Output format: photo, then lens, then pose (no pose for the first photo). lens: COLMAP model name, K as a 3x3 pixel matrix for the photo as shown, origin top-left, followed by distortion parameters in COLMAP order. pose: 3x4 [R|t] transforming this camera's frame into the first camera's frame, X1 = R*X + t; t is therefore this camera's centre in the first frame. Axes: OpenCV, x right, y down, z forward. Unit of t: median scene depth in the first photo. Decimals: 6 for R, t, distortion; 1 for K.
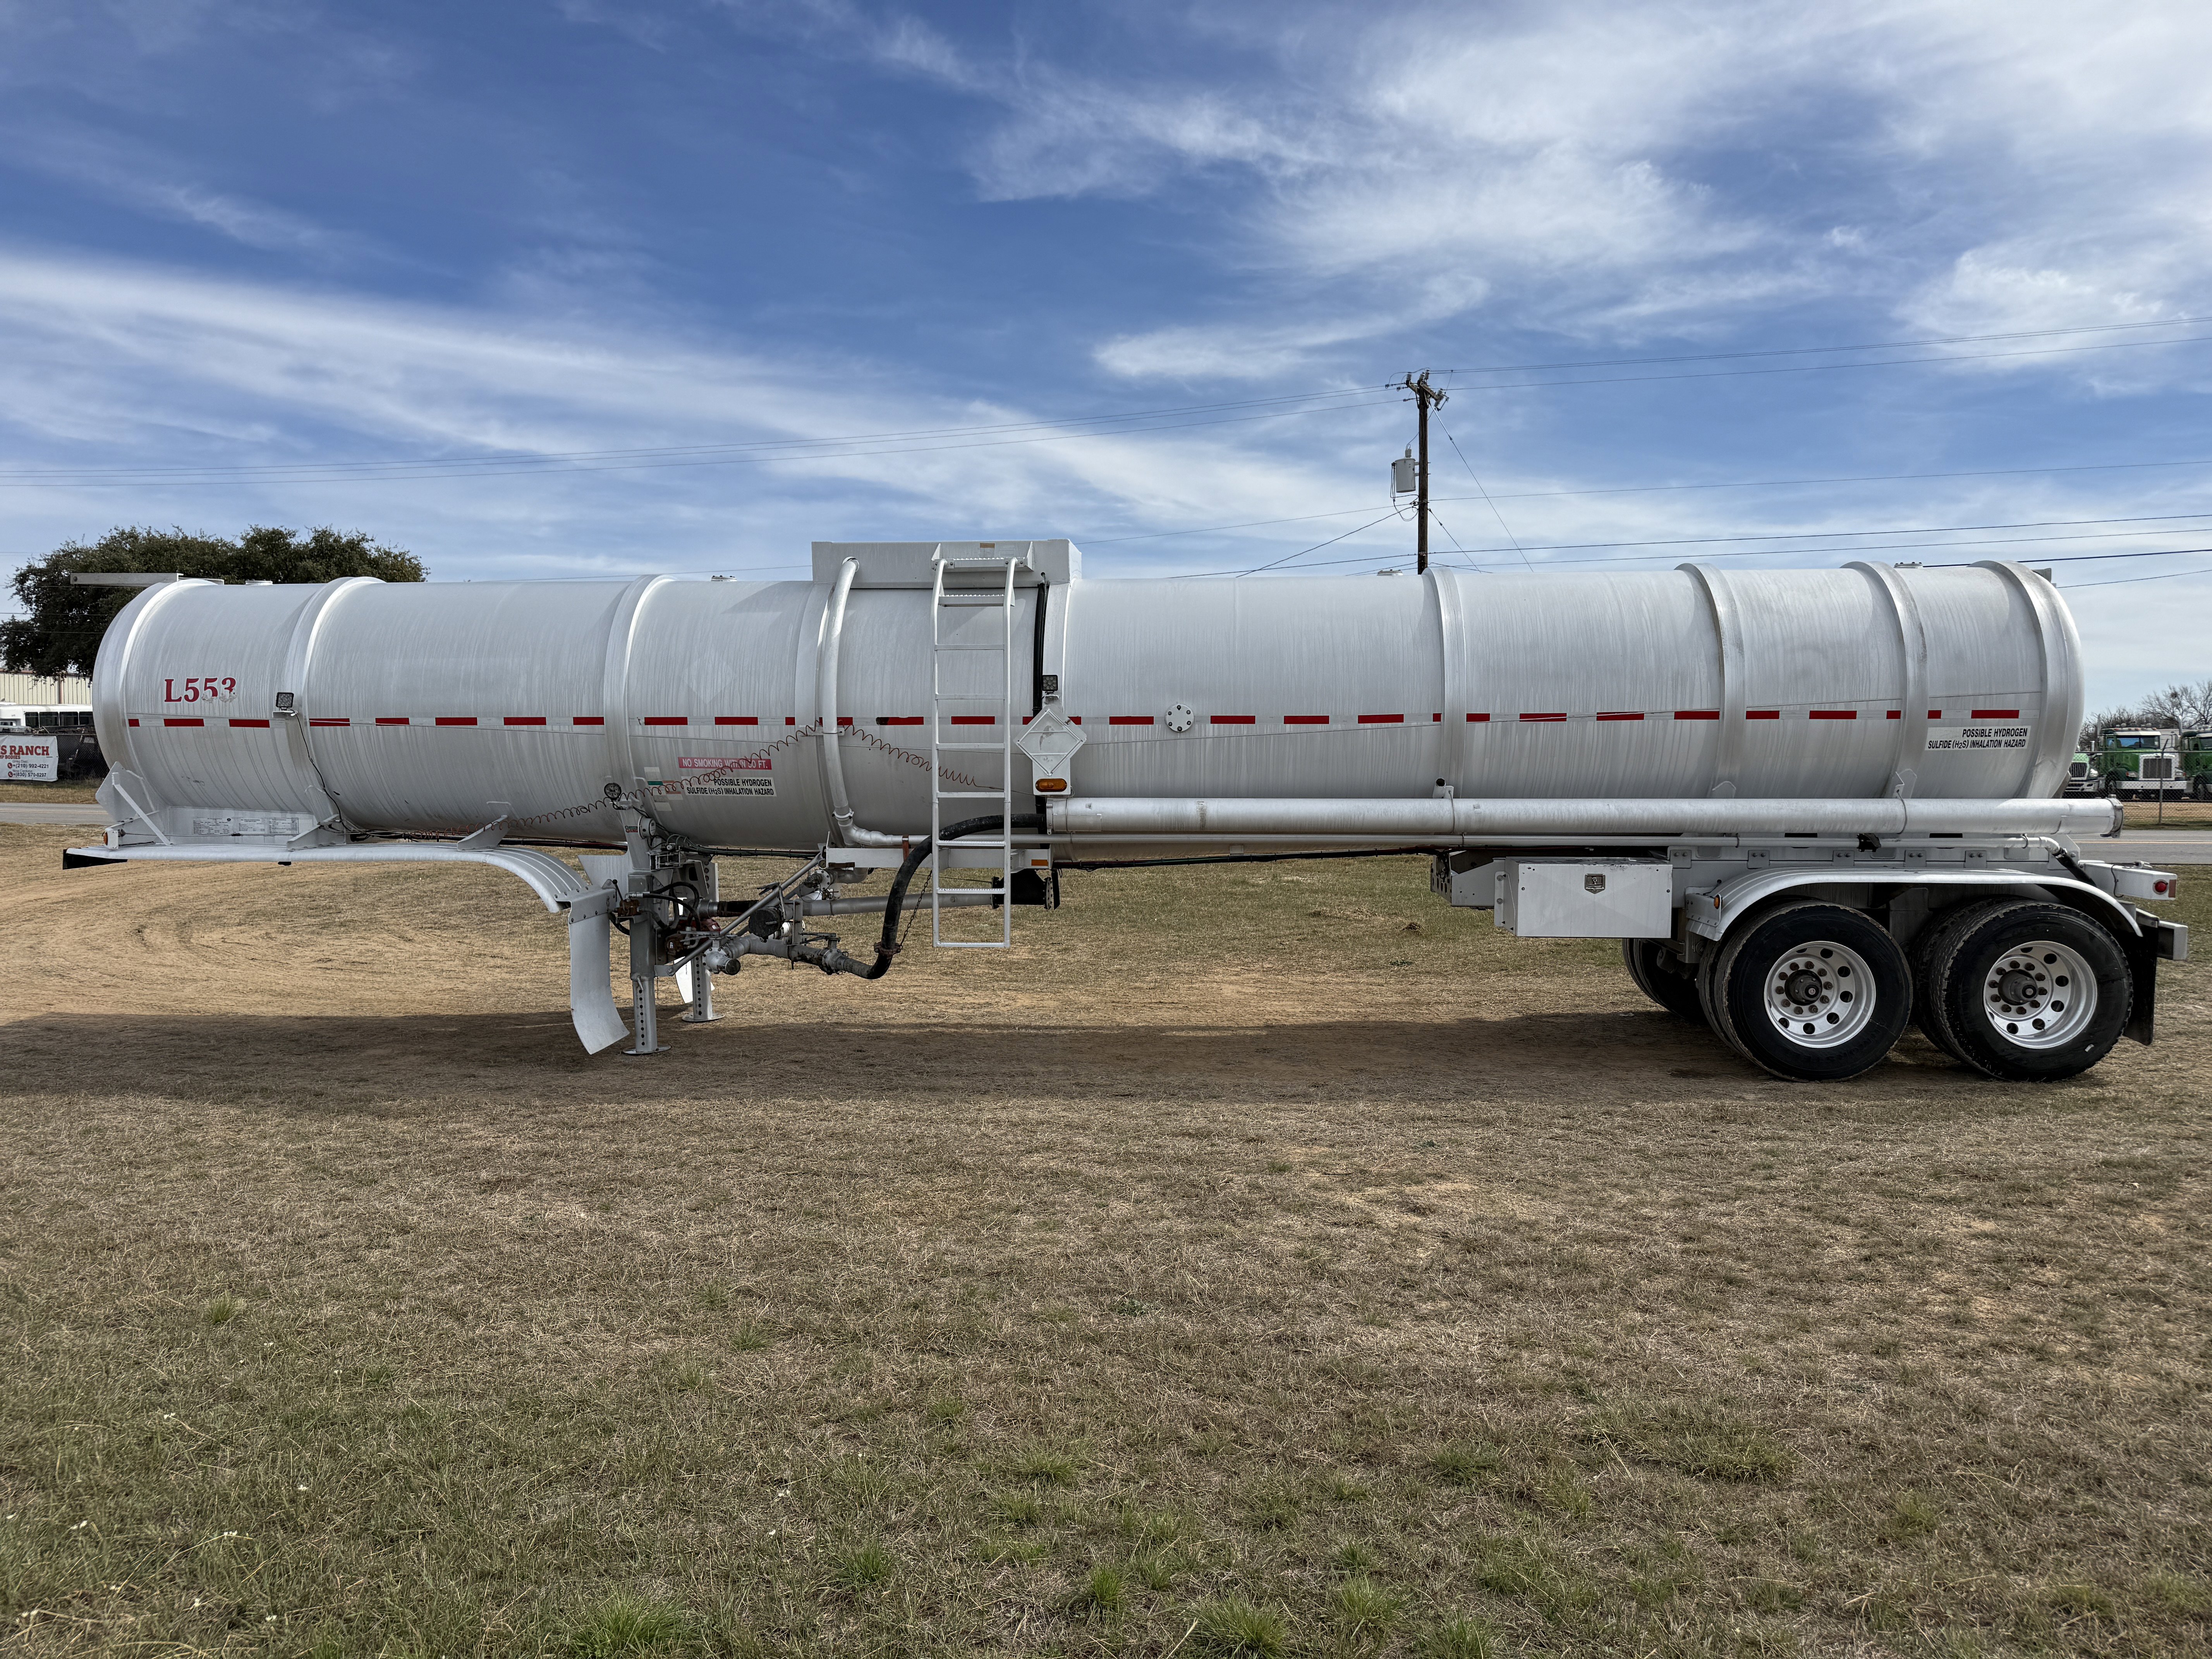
lens RADIAL K [[1540.6, 0, 1106.0], [0, 1540.6, 829.5], [0, 0, 1]] dist [-0.002841, -0.004796]
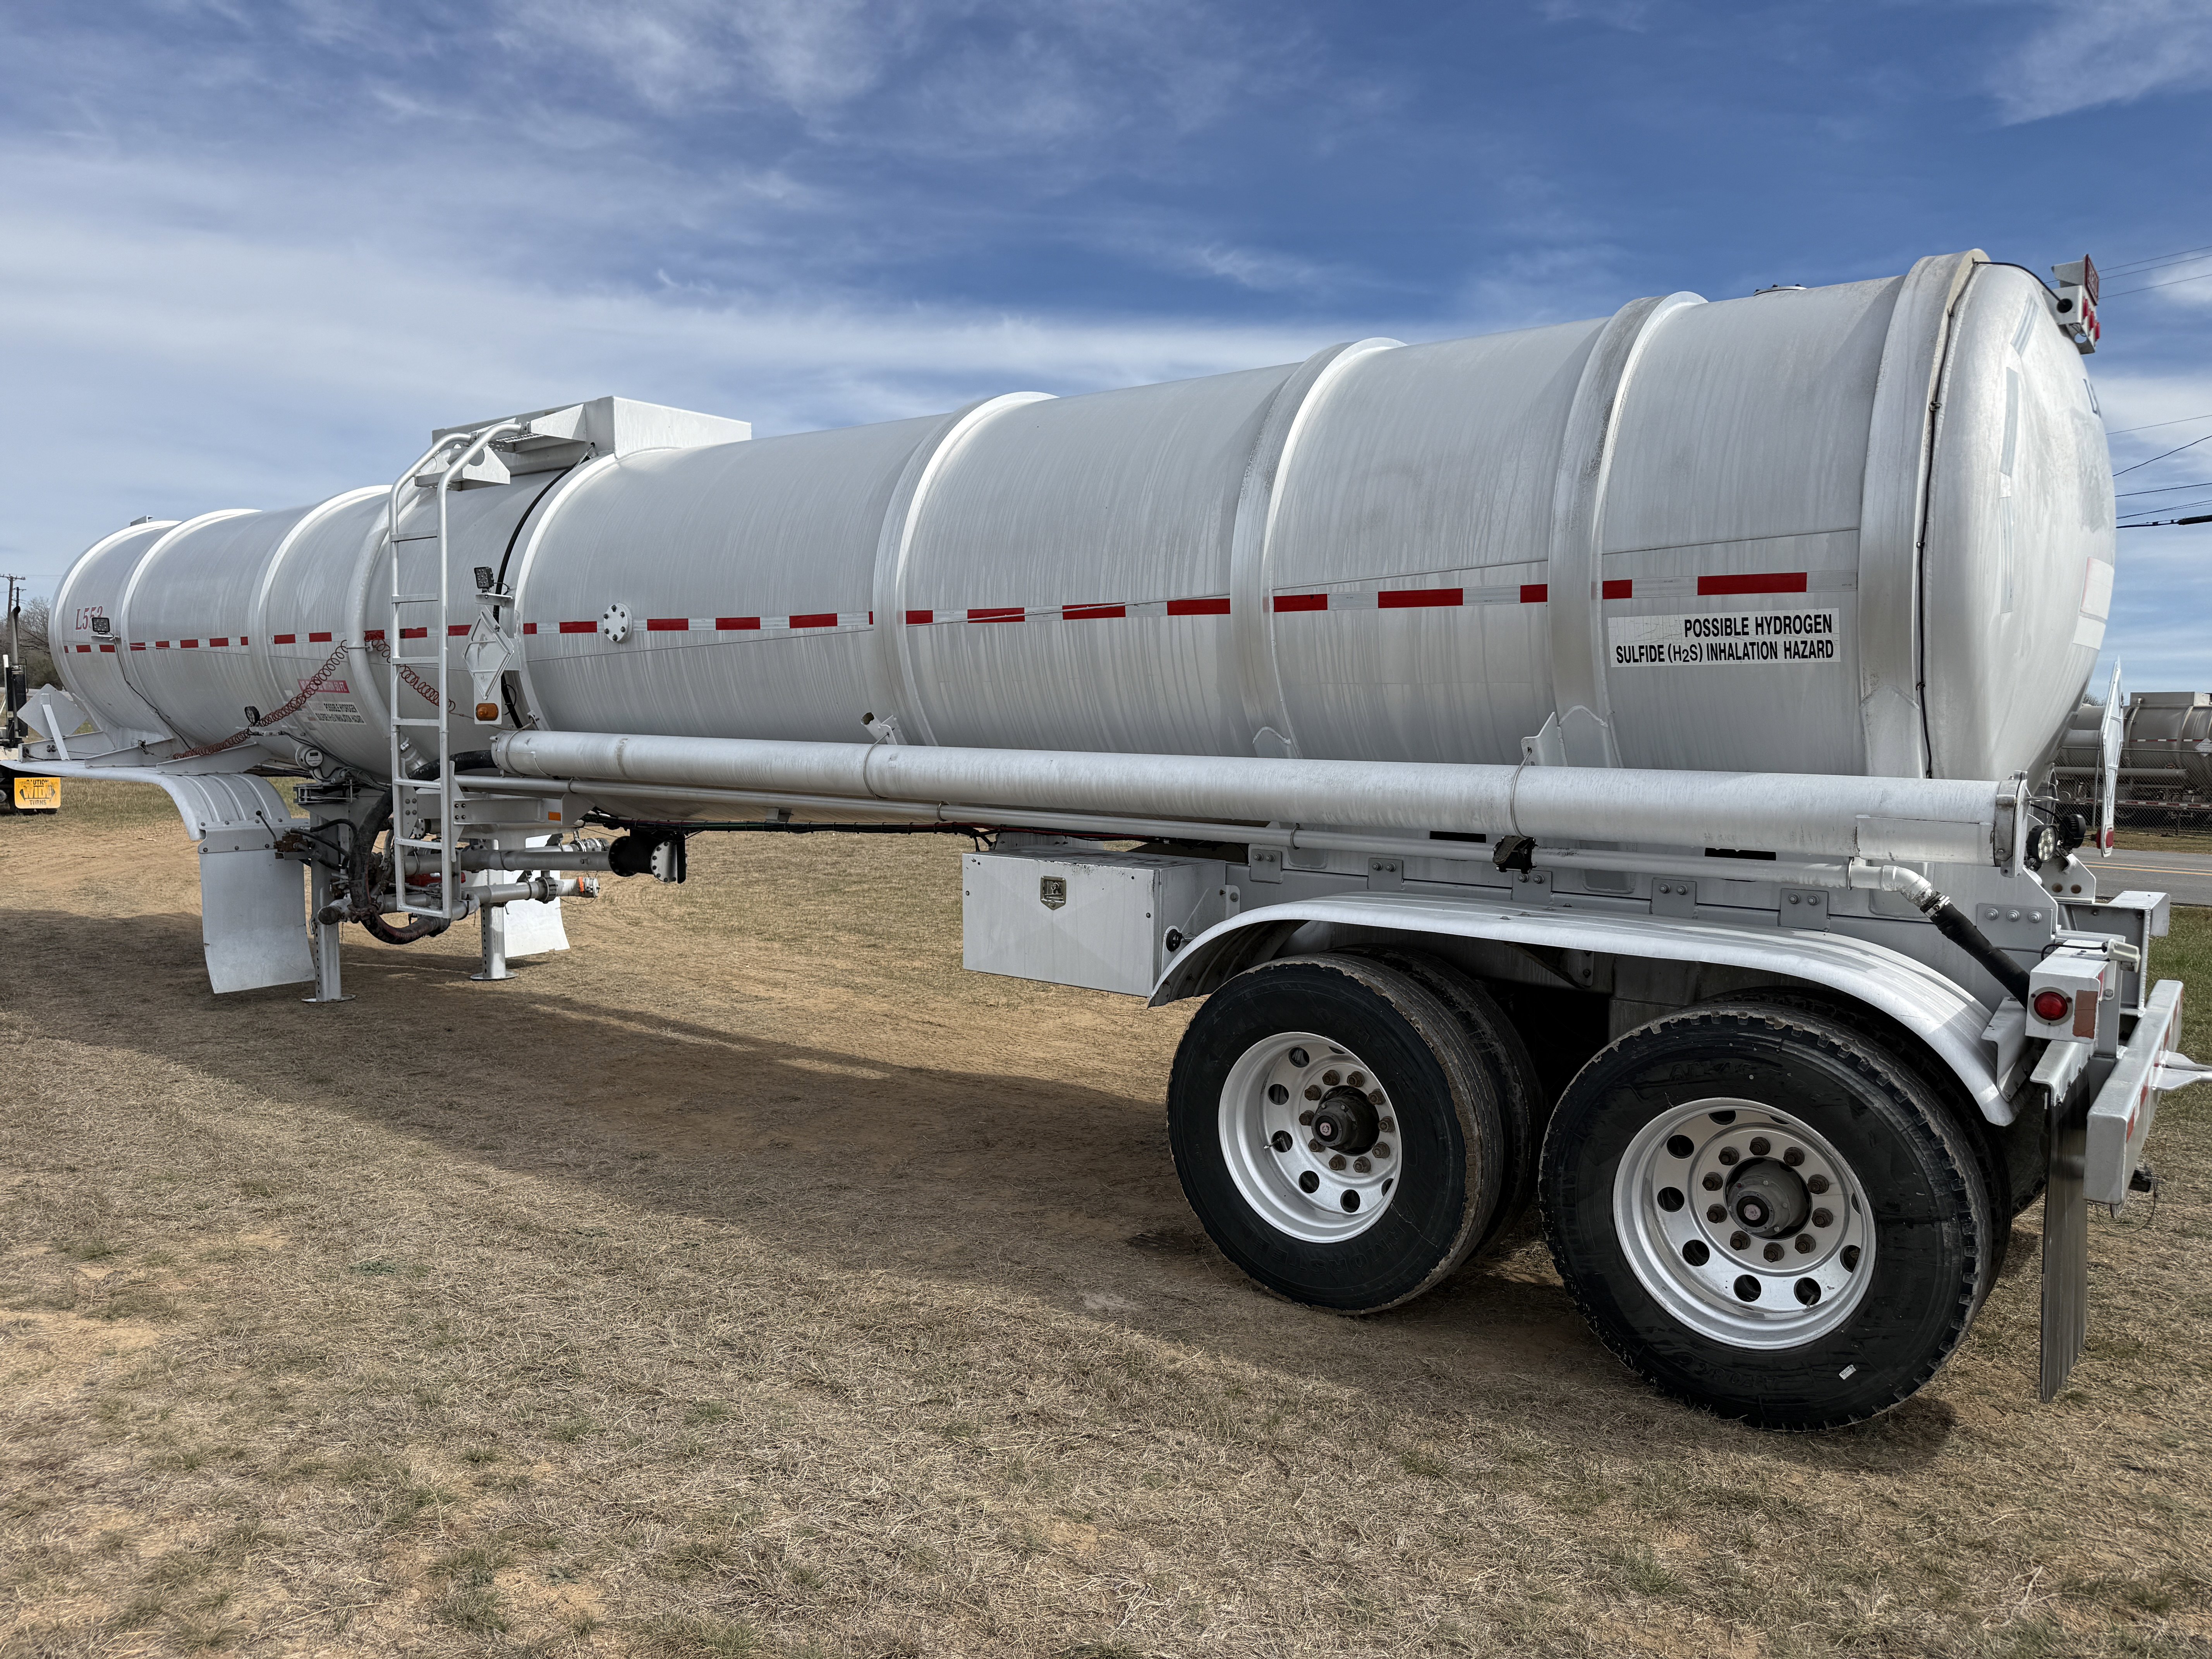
lens RADIAL K [[1546.9, 0, 1097.8], [0, 1546.9, 840.4], [0, 0, 1]] dist [0.069086, -0.088908]
pose [[0.836680, 0.060379, -0.544354, 0.615074], [-0.055333, 0.998138, 0.025664, -0.001388], [0.544890, 0.008648, 0.838463, 0.471363]]
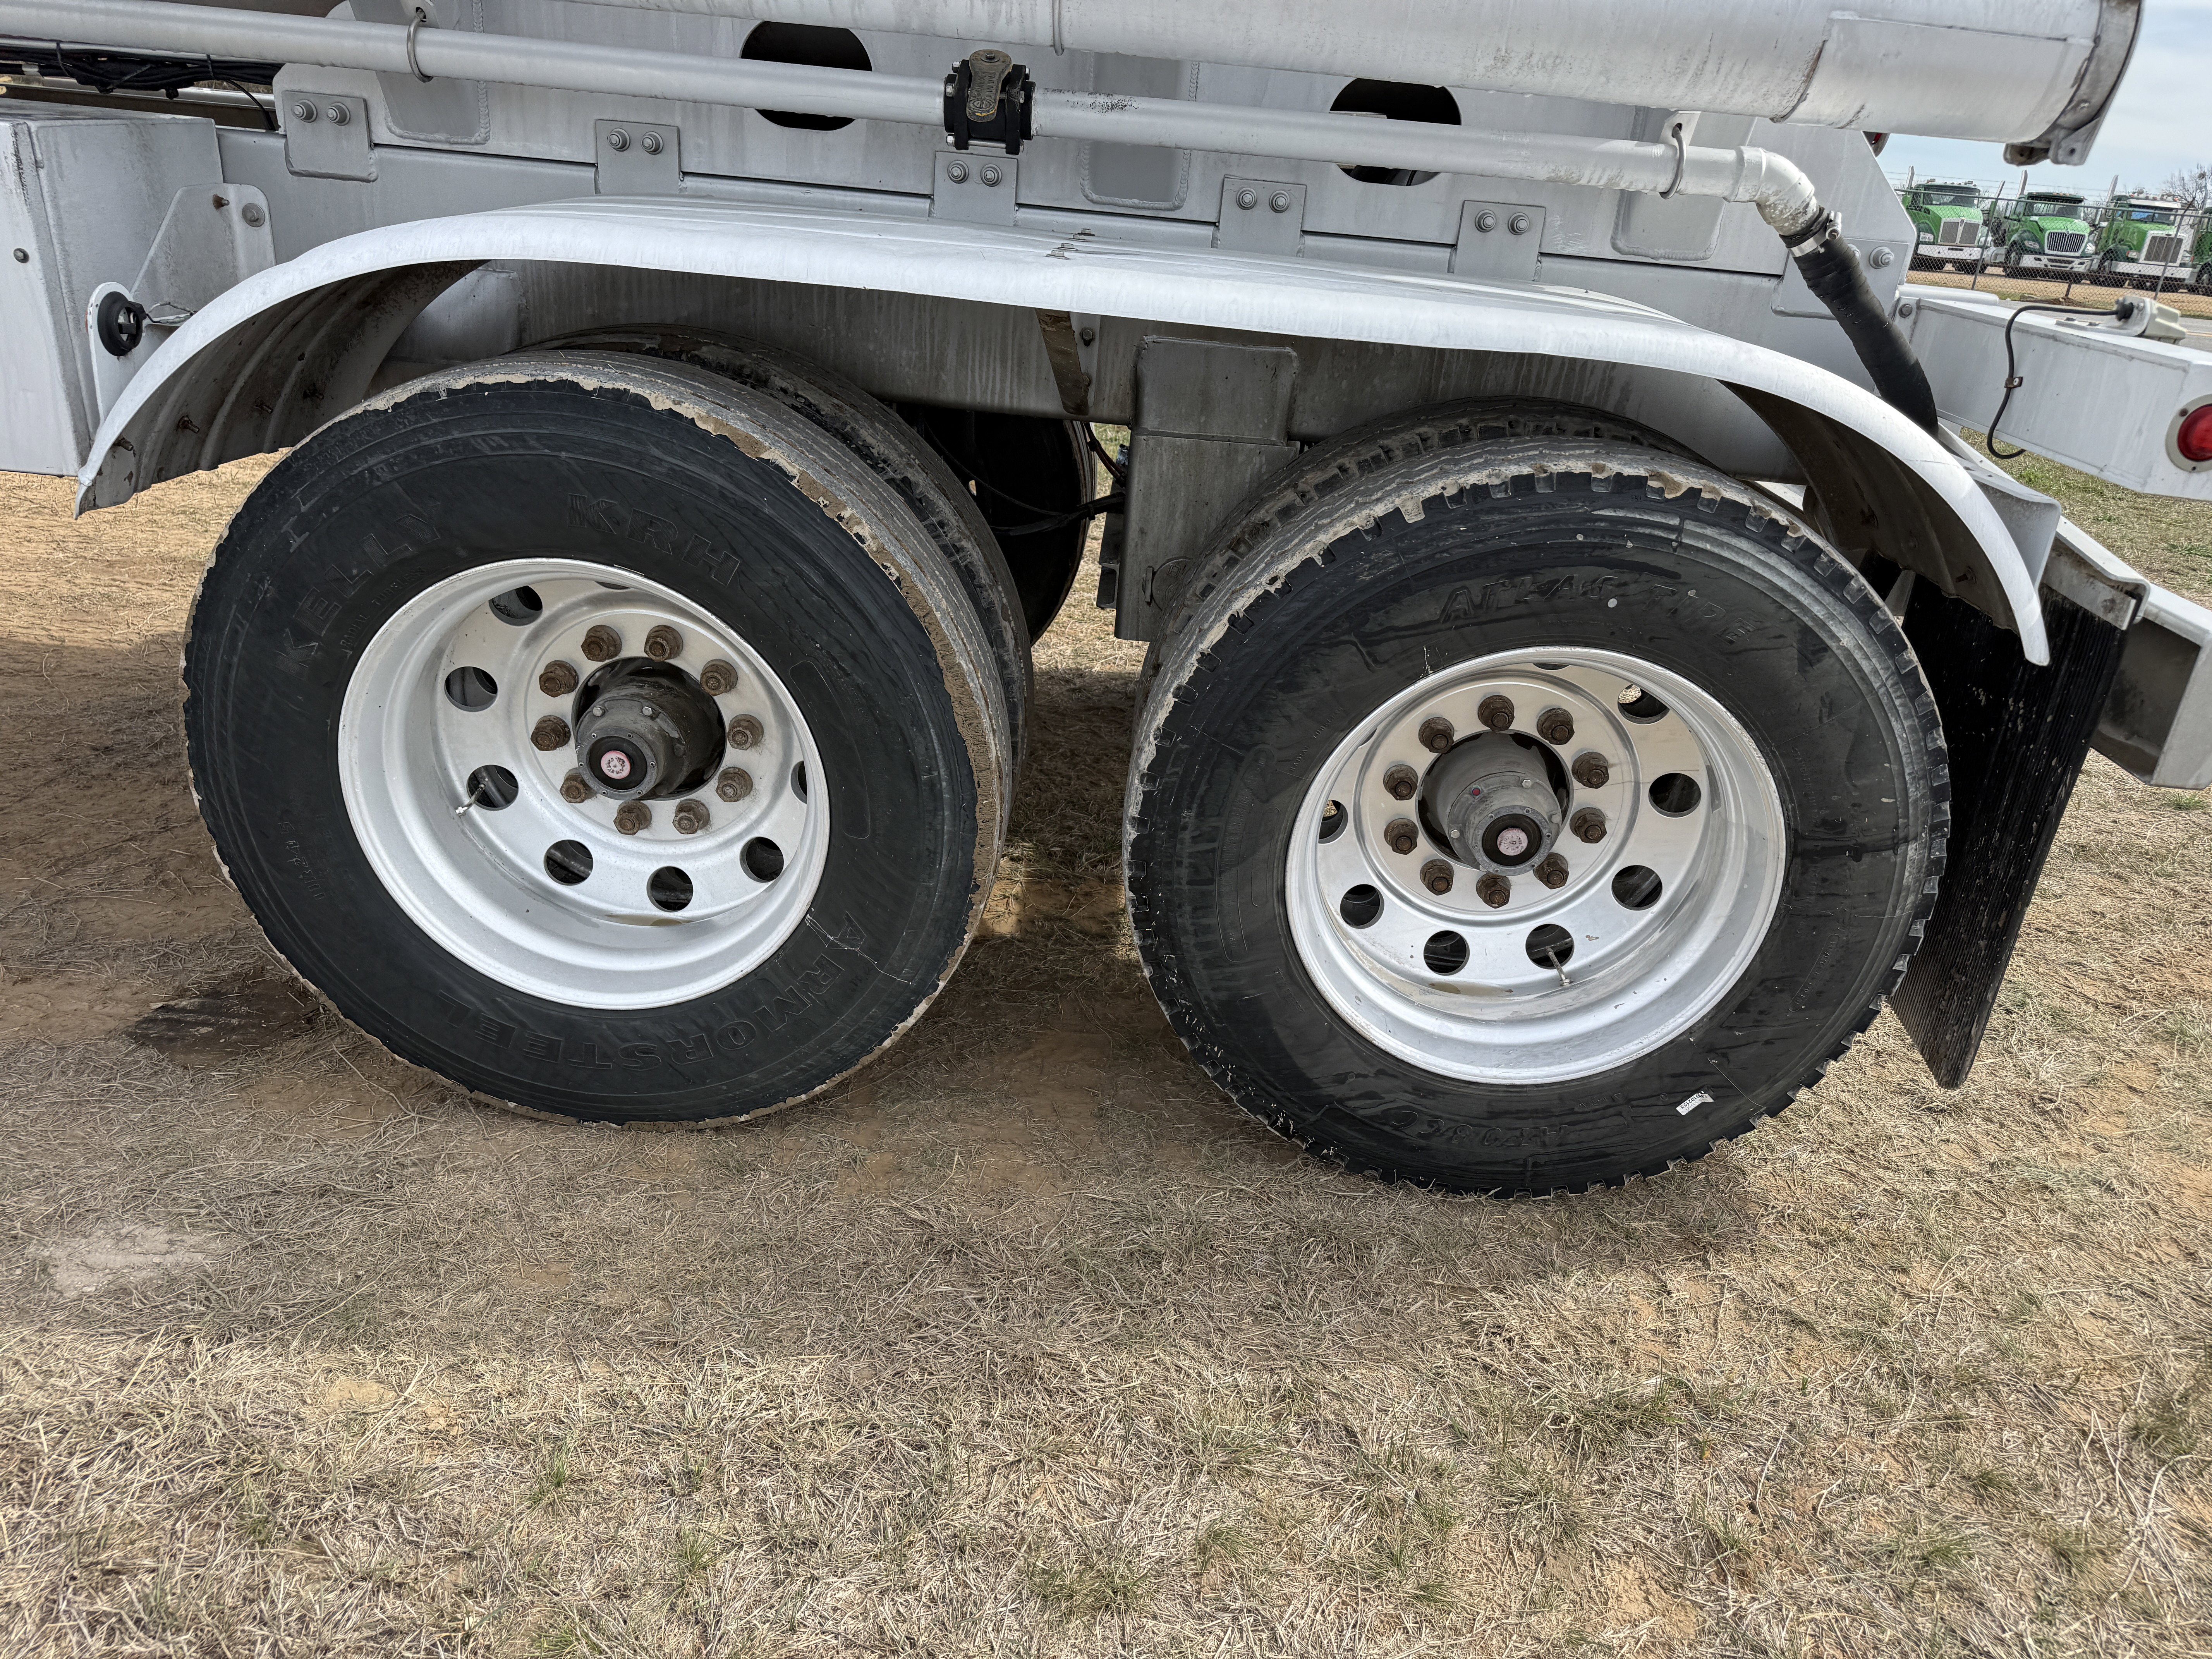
lens RADIAL K [[1551.8, 0, 1125.2], [0, 1551.8, 839.5], [0, 0, 1]] dist [0.067019, -0.090101]
pose [[0.995282, 0.062571, 0.074156, 0.472877], [-0.084944, 0.931274, 0.354279, 0.023468], [-0.046892, -0.358907, 0.932195, 0.705156]]
